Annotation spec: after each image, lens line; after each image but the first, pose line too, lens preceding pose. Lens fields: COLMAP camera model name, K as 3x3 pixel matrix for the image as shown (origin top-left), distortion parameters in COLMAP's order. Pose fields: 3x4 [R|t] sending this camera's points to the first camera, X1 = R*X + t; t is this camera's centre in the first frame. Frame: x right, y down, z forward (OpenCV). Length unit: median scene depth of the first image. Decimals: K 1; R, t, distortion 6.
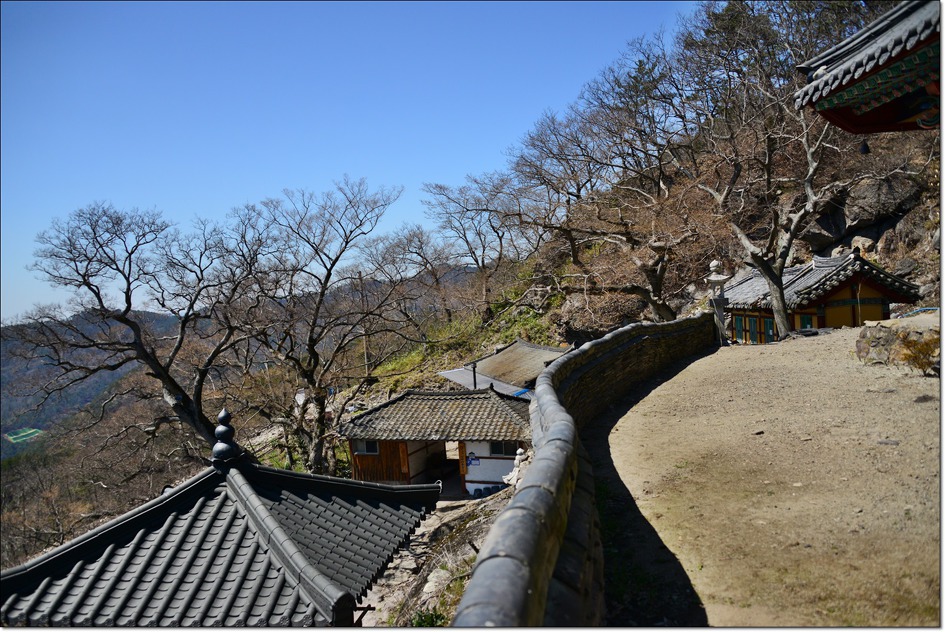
lens RADIAL K [[766.0, 0, 471.4], [0, 766.0, 310.9], [0, 0, 1]] dist [-0.031452, -0.002074]
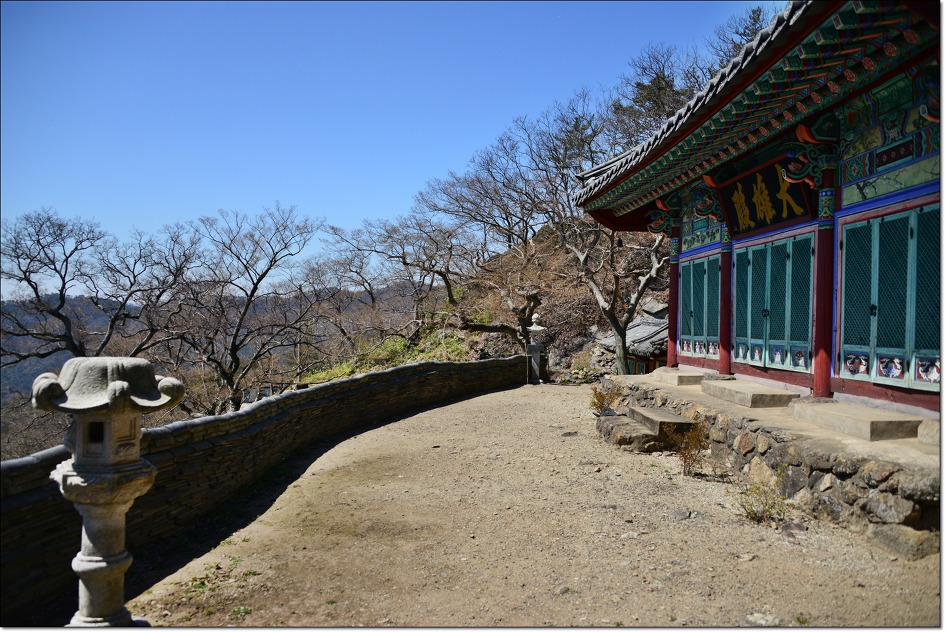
lens RADIAL K [[734.0, 0, 468.8], [0, 734.0, 315.3], [0, 0, 1]] dist [-0.031066, -0.017262]
pose [[0.994370, 0.090300, 0.055451, 0.084306], [-0.089180, 0.995765, -0.022359, -0.015939], [-0.057235, 0.017288, 0.998211, -0.100564]]
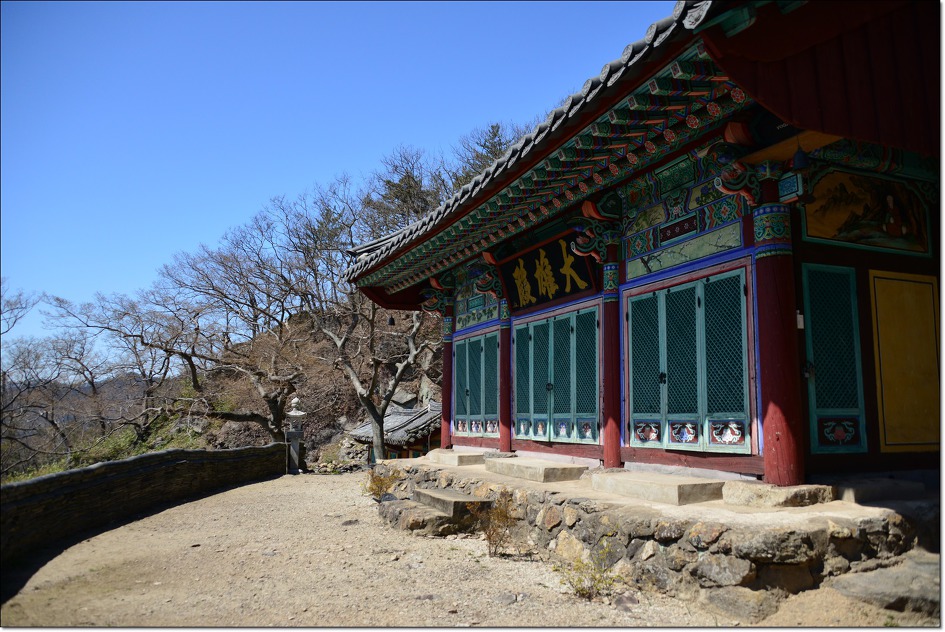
lens RADIAL K [[734.0, 0, 468.8], [0, 734.0, 315.3], [0, 0, 1]] dist [-0.031066, -0.017262]
pose [[0.916558, 0.132108, 0.377450, 0.072041], [-0.068750, 0.981860, -0.176707, -0.006507], [-0.393947, 0.136013, 0.909014, -0.069684]]
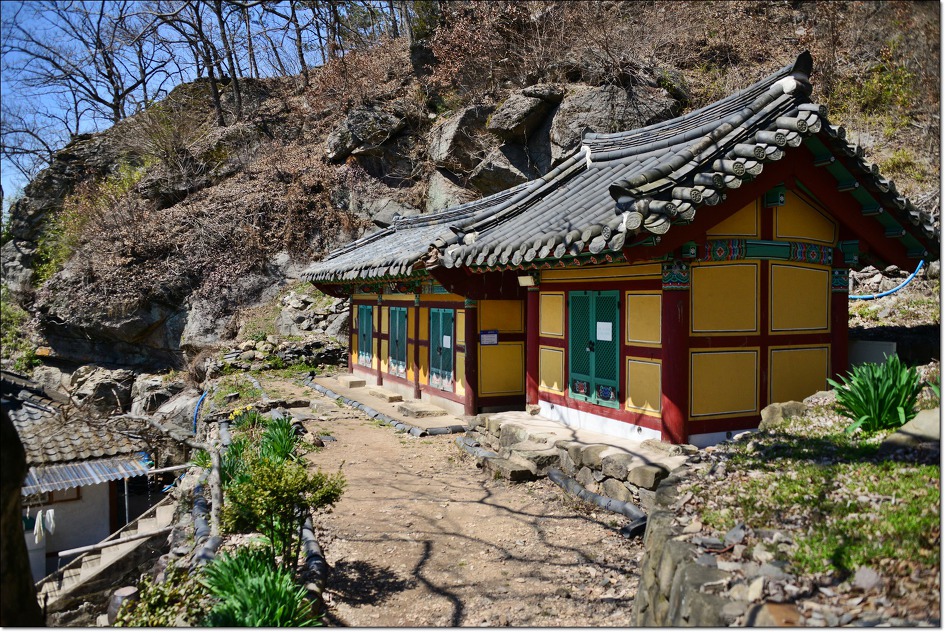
lens RADIAL K [[766.0, 0, 471.4], [0, 766.0, 310.9], [0, 0, 1]] dist [-0.031452, -0.002074]
pose [[0.878767, 0.052797, 0.474321, 0.267409], [-0.050166, 0.998575, -0.018211, 0.023250], [-0.474607, -0.007792, 0.880163, 0.805041]]
